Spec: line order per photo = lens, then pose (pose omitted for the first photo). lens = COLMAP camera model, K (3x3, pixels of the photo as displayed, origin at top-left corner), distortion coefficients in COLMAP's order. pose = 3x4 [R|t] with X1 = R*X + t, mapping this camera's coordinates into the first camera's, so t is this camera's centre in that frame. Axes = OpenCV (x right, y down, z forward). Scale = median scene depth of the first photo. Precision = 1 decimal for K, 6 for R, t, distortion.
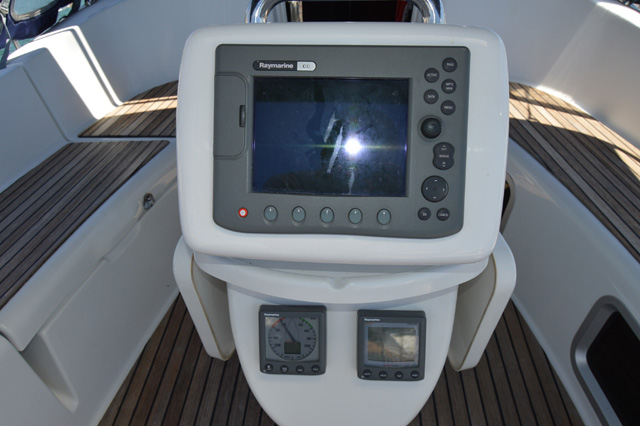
lens RADIAL K [[503.3, 0, 319.4], [0, 503.3, 217.0], [0, 0, 1]] dist [-0.005784, -0.005073]
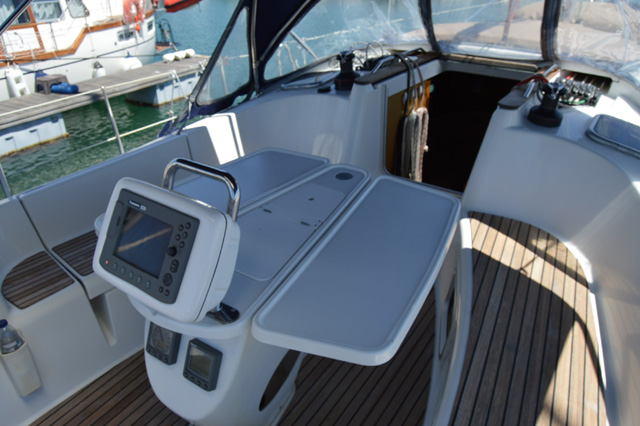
lens RADIAL K [[503.3, 0, 316.0], [0, 503.3, 218.2], [0, 0, 1]] dist [-0.005784, -0.005073]
pose [[0.853738, 0.270063, -0.445194, 0.480926], [-0.309977, 0.950577, -0.017796, -0.134693], [0.418385, 0.153193, 0.895257, -0.194636]]
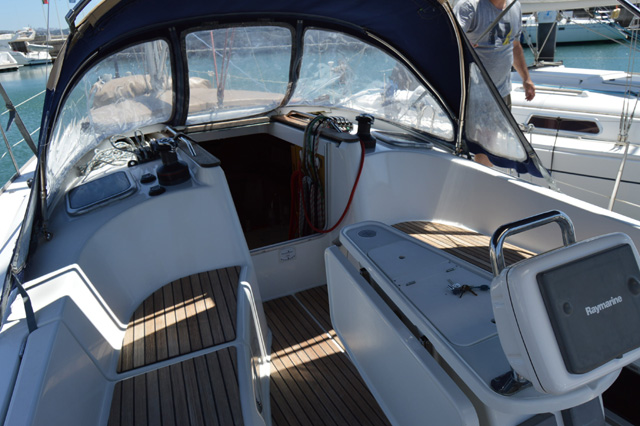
lens RADIAL K [[503.3, 0, 309.6], [0, 503.3, 212.5], [0, 0, 1]] dist [-0.005784, -0.005073]
pose [[0.861174, -0.205236, 0.465035, -0.535928], [0.315214, 0.933338, -0.171813, -0.162051], [-0.398773, 0.294546, 0.868460, -0.076508]]
